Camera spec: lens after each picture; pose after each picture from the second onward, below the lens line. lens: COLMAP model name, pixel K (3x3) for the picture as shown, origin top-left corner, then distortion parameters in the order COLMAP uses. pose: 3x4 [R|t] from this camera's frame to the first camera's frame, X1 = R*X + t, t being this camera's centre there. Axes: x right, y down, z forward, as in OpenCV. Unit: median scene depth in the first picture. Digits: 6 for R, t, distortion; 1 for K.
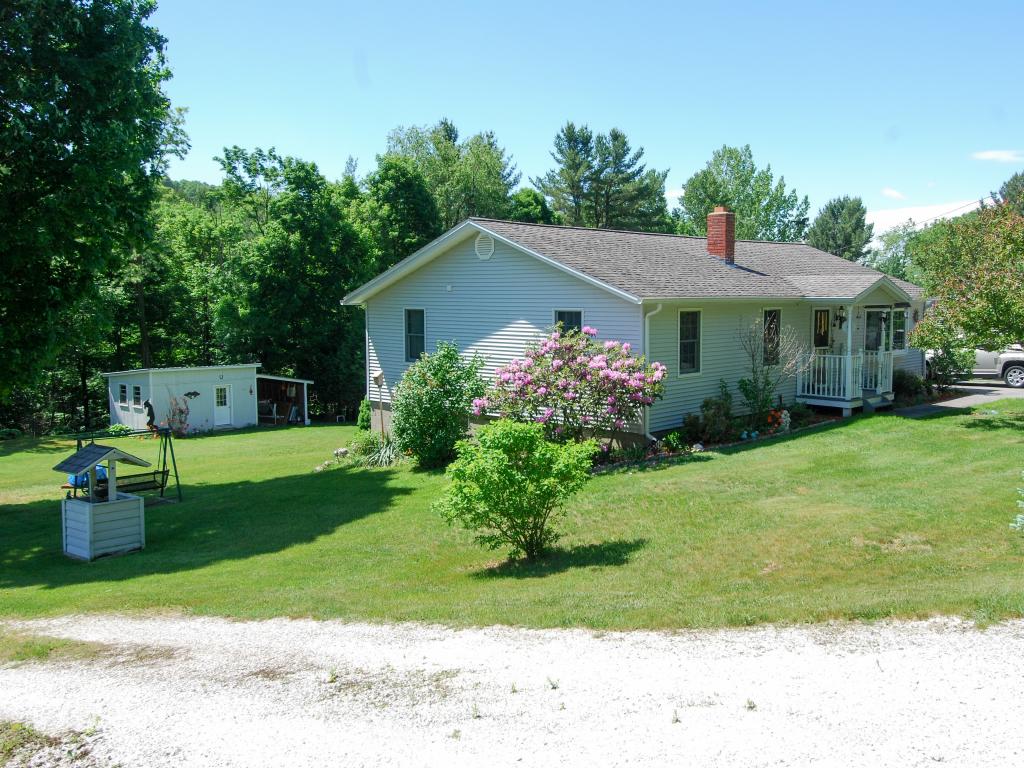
lens RADIAL K [[934.6, 0, 517.5], [0, 934.6, 386.7], [0, 0, 1]] dist [0.061388, 0.000000]
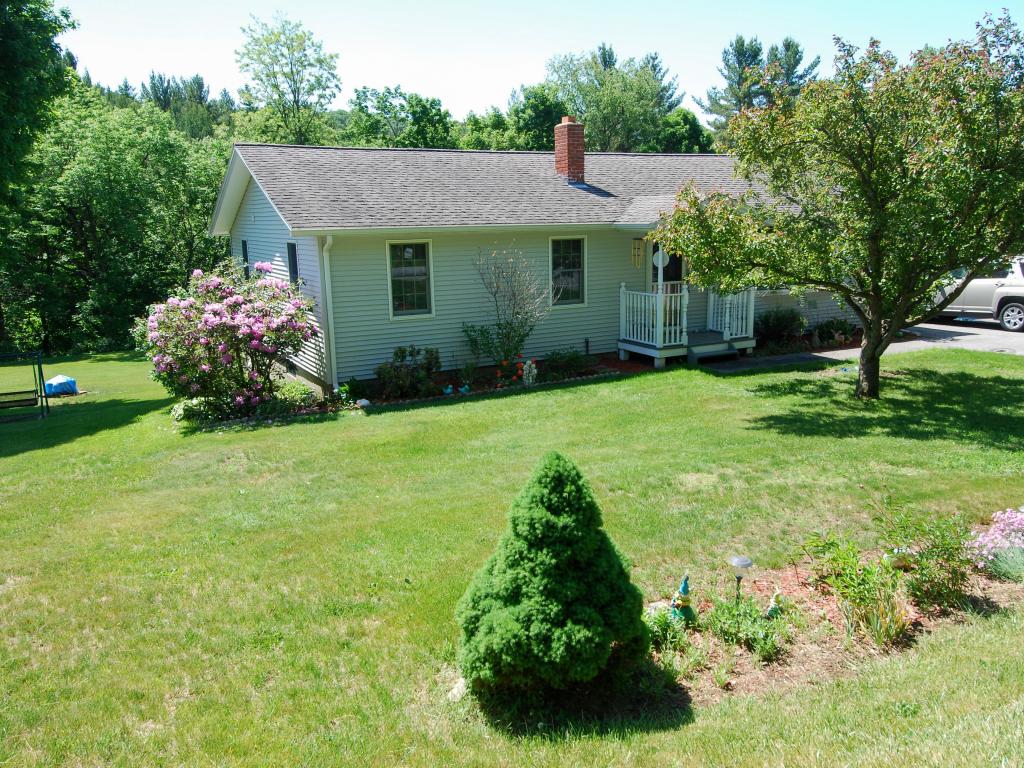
lens RADIAL K [[821.7, 0, 506.7], [0, 821.7, 383.6], [0, 0, 1]] dist [0.038742, -0.005039]
pose [[0.941811, 0.048173, -0.332673, 0.195607], [-0.014007, 0.994442, 0.104347, -0.011873], [0.335851, -0.093615, 0.937252, 0.113828]]
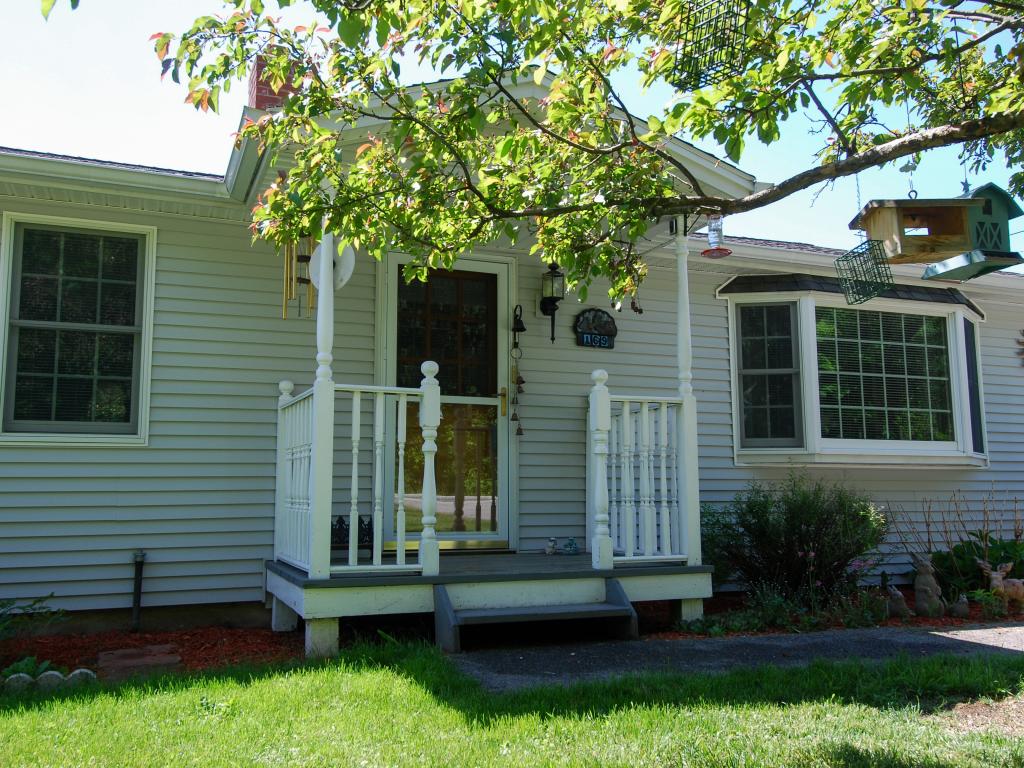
lens RADIAL K [[887.4, 0, 512.8], [0, 887.4, 390.0], [0, 0, 1]] dist [-0.097298, 0.055911]
pose [[0.902251, -0.058344, -0.427246, 0.201876], [-0.040108, 0.975155, -0.217864, 0.005496], [0.429342, 0.213704, 0.877494, 0.349717]]
